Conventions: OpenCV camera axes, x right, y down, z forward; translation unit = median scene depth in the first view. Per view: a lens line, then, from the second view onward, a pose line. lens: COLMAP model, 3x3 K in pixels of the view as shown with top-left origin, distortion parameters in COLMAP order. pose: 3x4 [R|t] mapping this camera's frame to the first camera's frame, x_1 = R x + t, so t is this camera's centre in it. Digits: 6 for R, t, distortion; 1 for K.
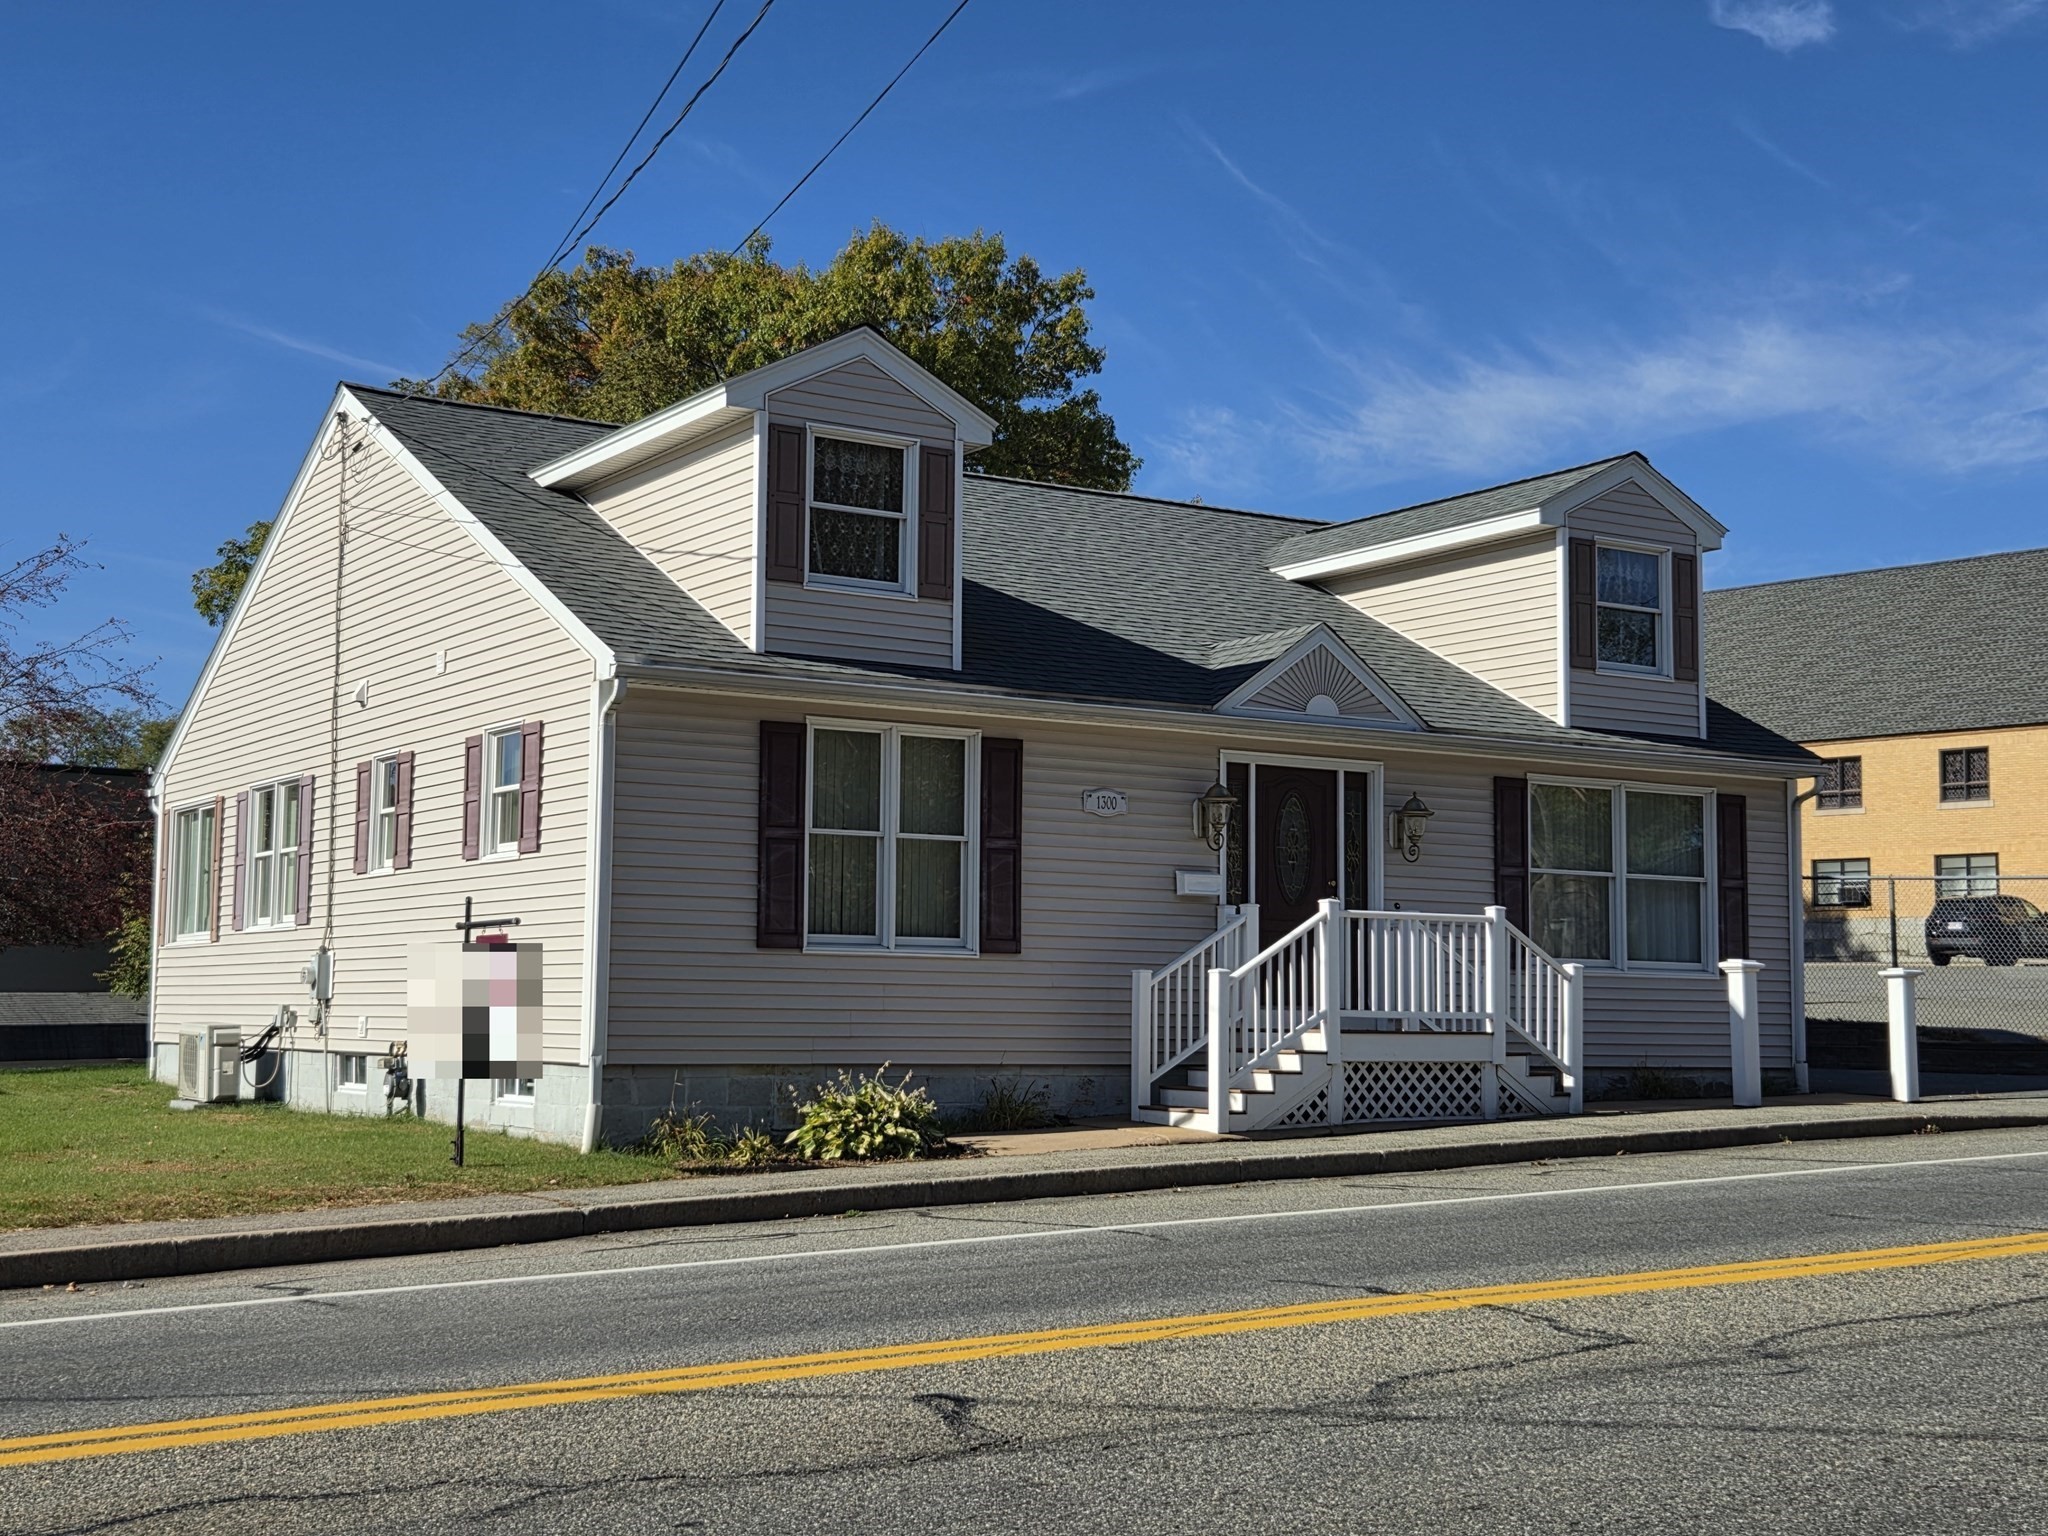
lens RADIAL K [[2590.6, 0, 1024.0], [0, 2590.6, 768.0], [0, 0, 1]] dist [0.080670, -0.065177]
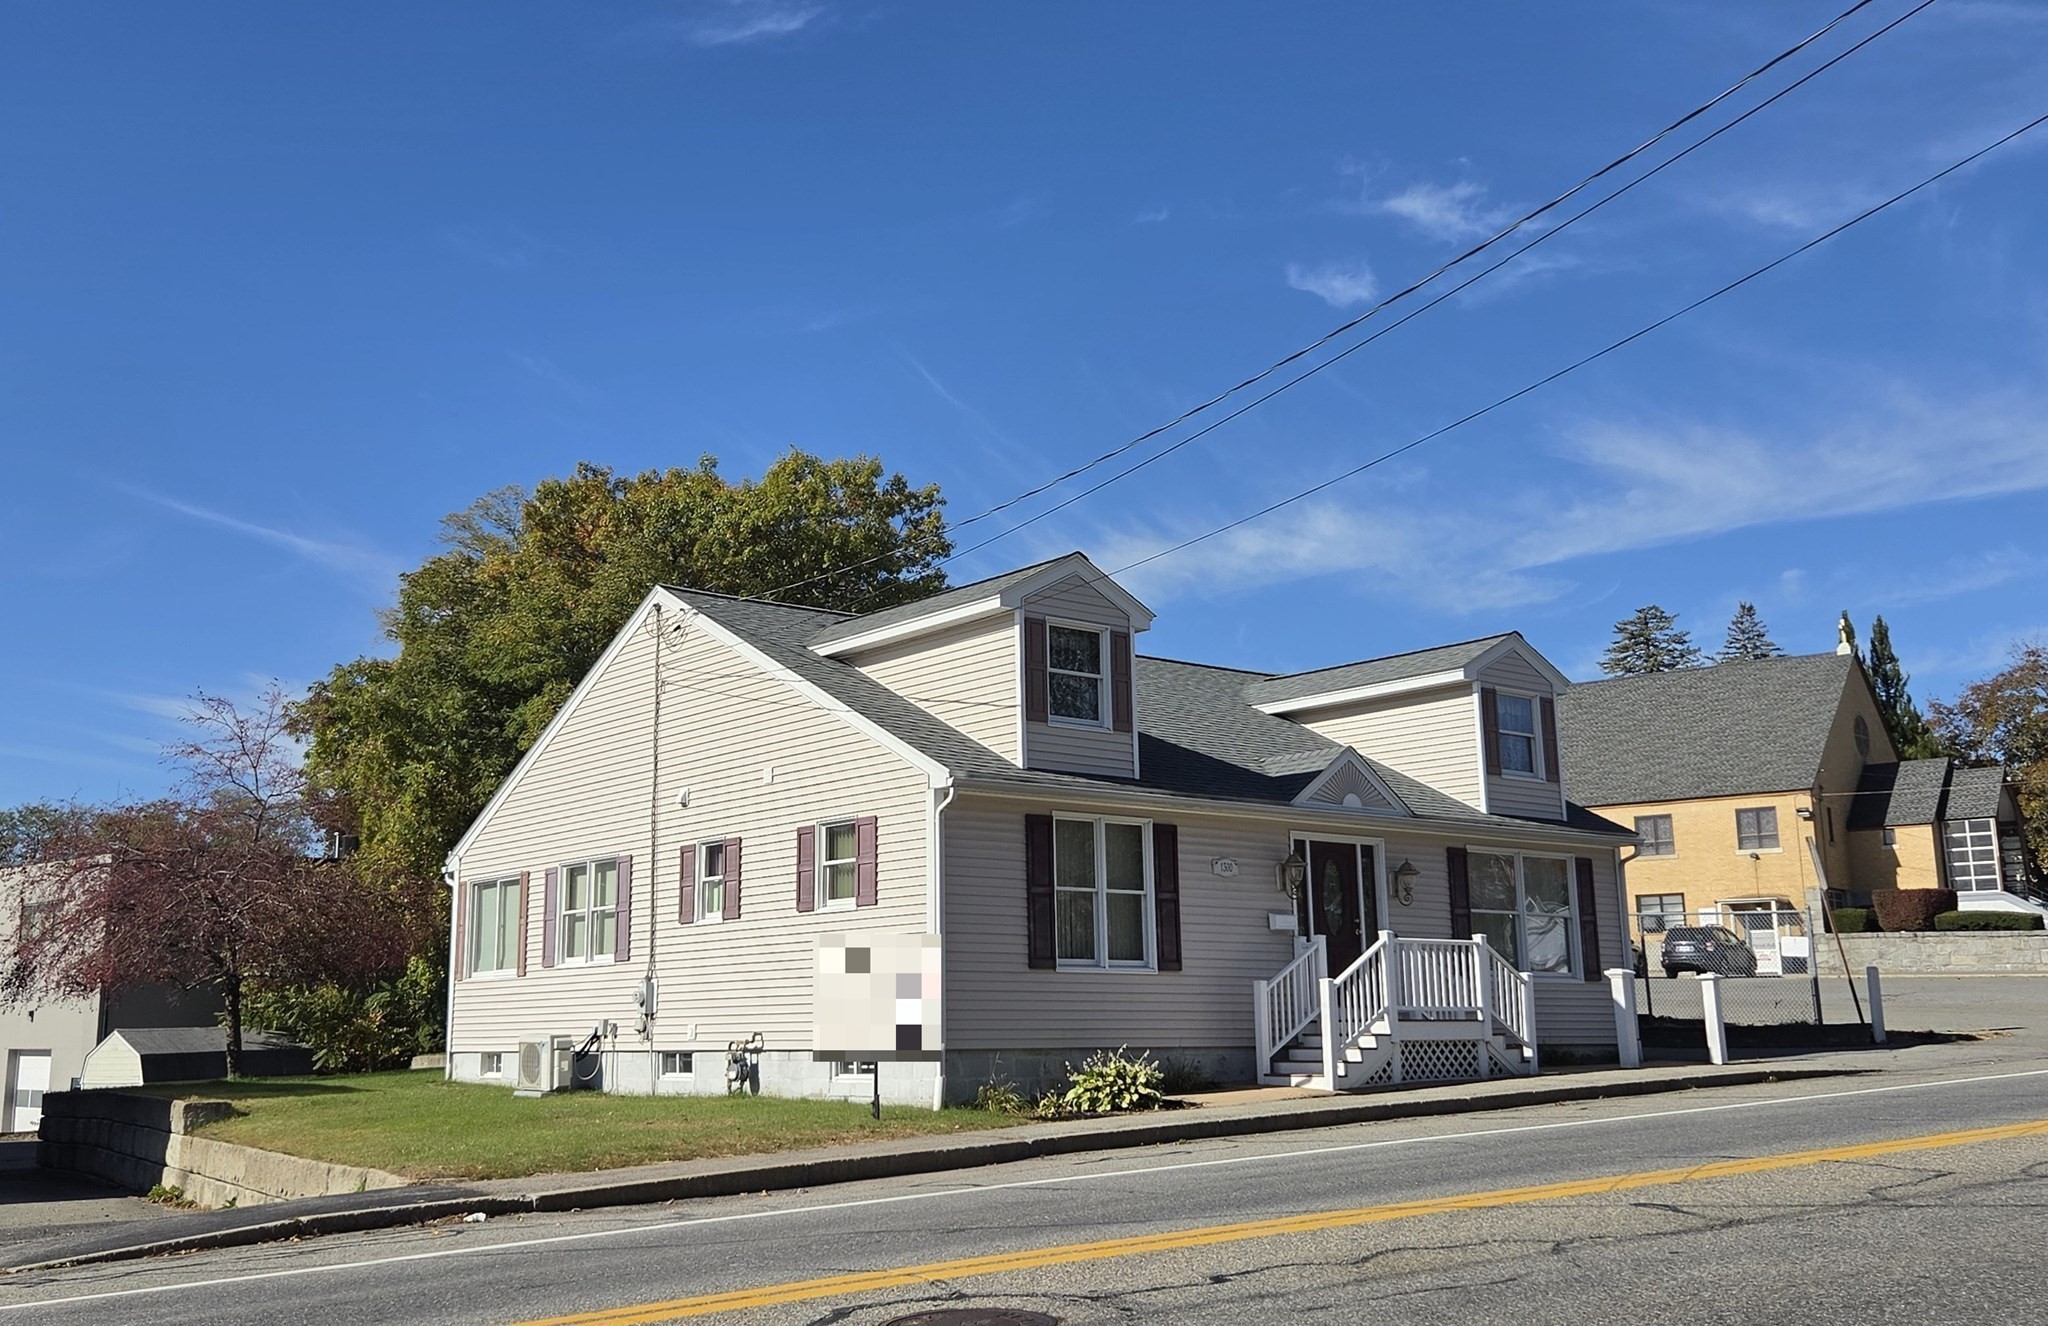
lens RADIAL K [[1977.1, 0, 976.6], [0, 1977.1, 619.3], [0, 0, 1]] dist [0.069537, -0.102730]
pose [[0.994231, 0.001606, 0.107249, -0.233471], [0.010445, 0.993686, -0.111708, -0.002551], [-0.106752, 0.112184, 0.987937, -0.127091]]
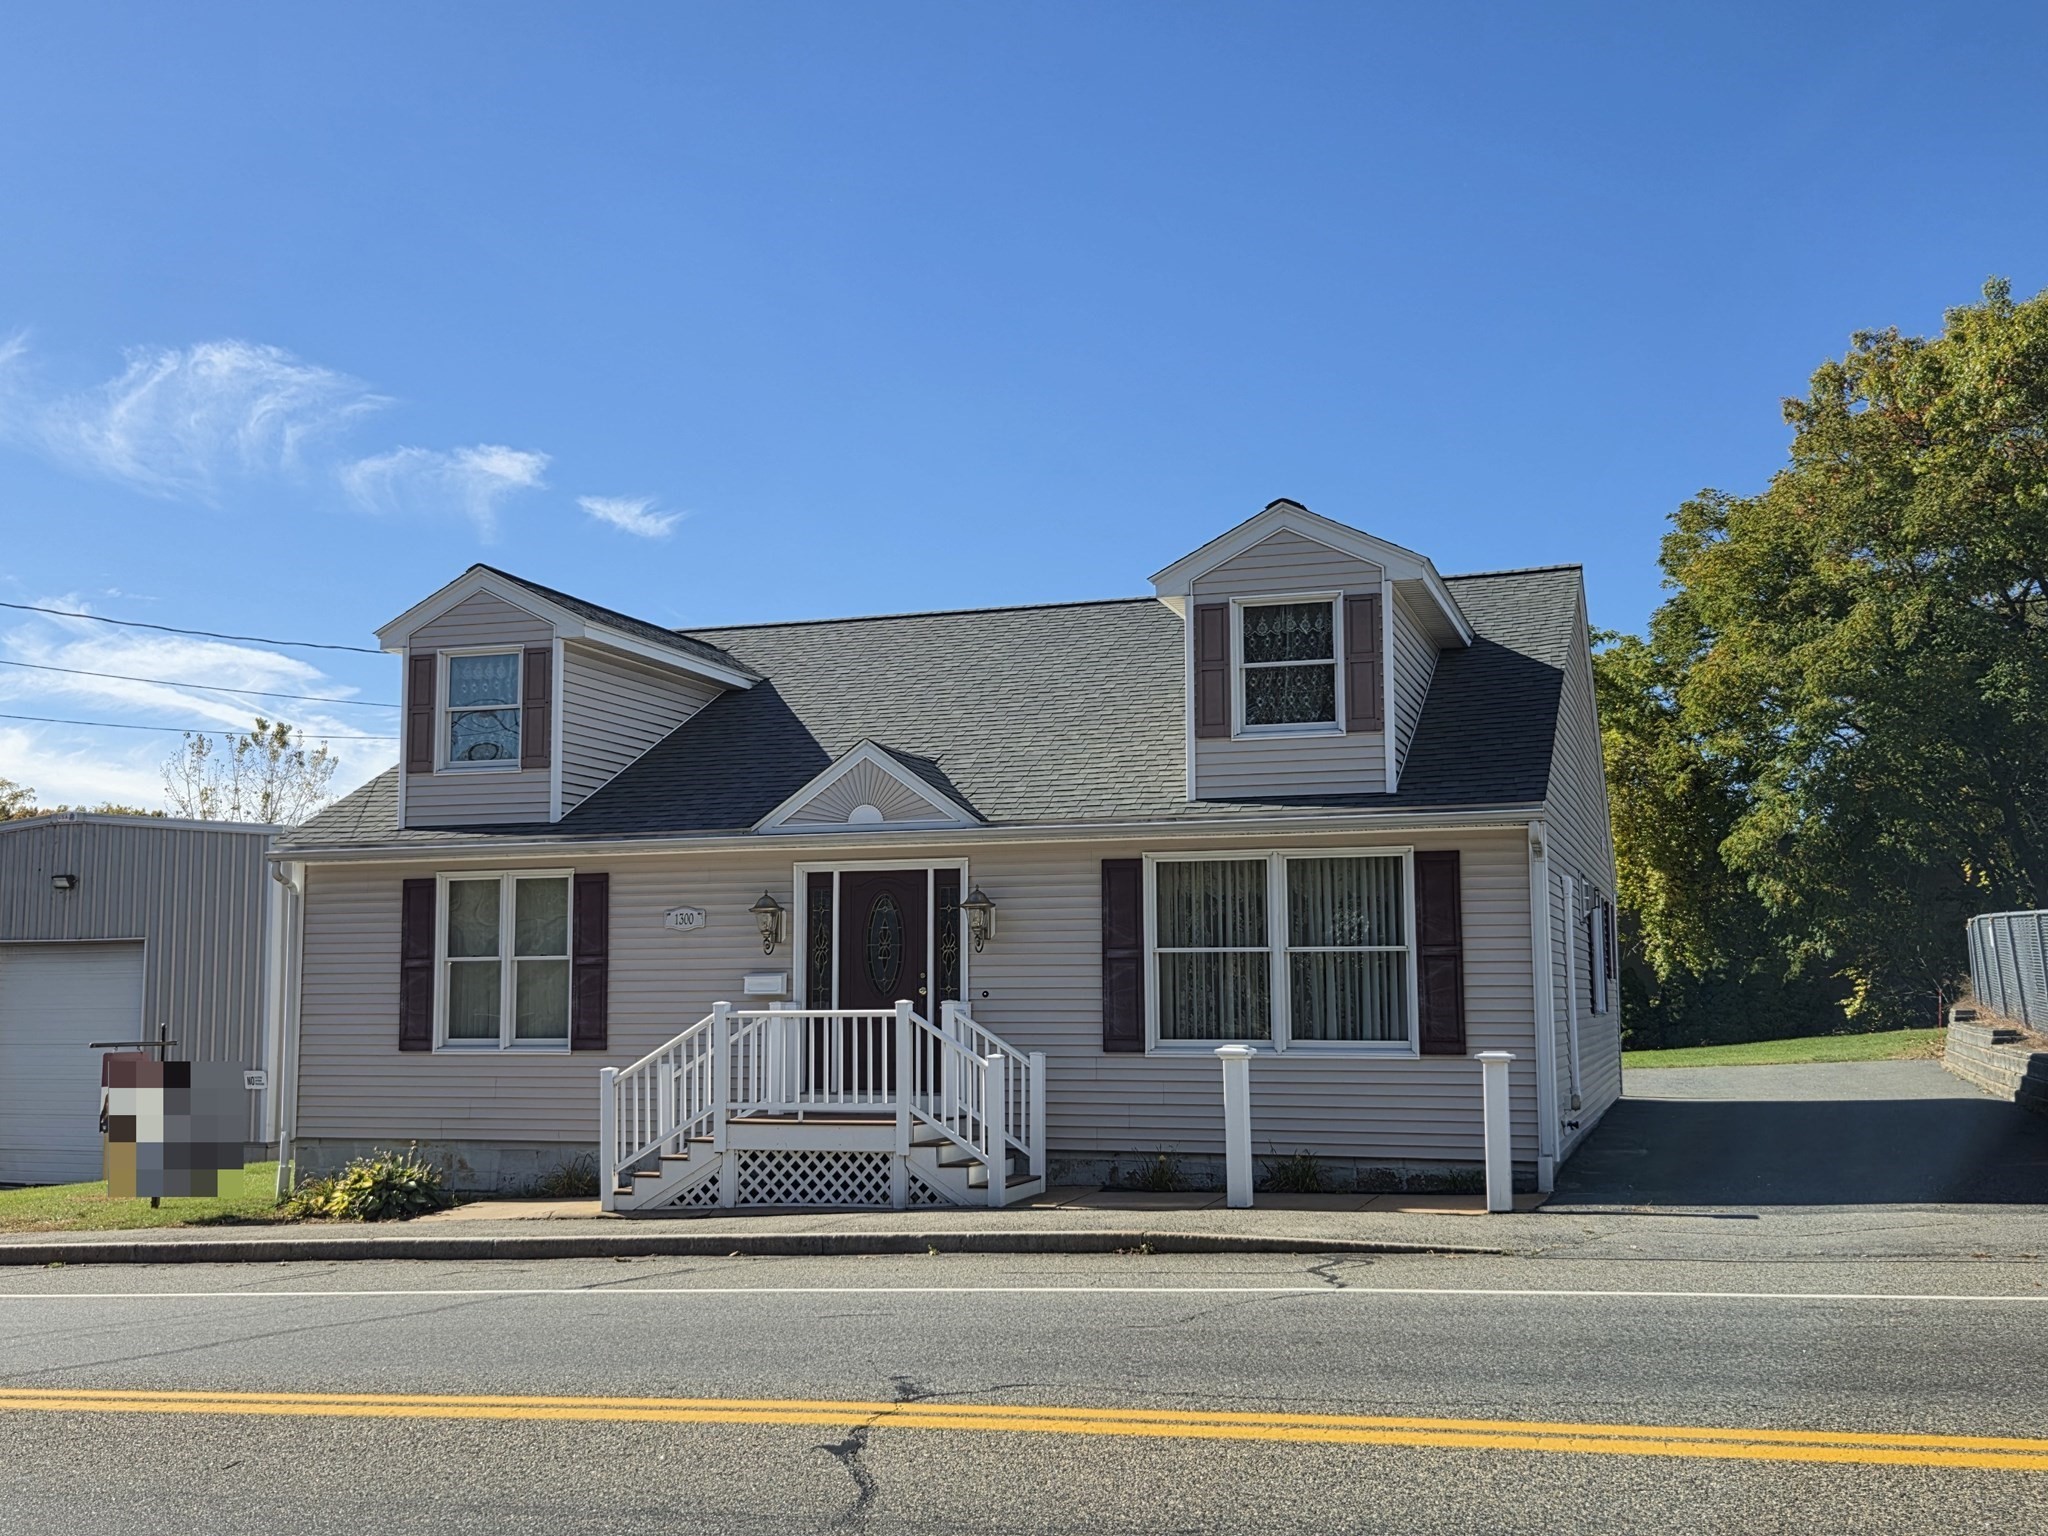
lens RADIAL K [[2089.7, 0, 1024.0], [0, 2089.7, 768.0], [0, 0, 1]] dist [0.057400, -0.006172]
pose [[0.639754, -0.100498, -0.761981, 0.861081], [0.084797, 0.994591, -0.059982, 0.015340], [0.763887, -0.026240, 0.644816, 0.506205]]
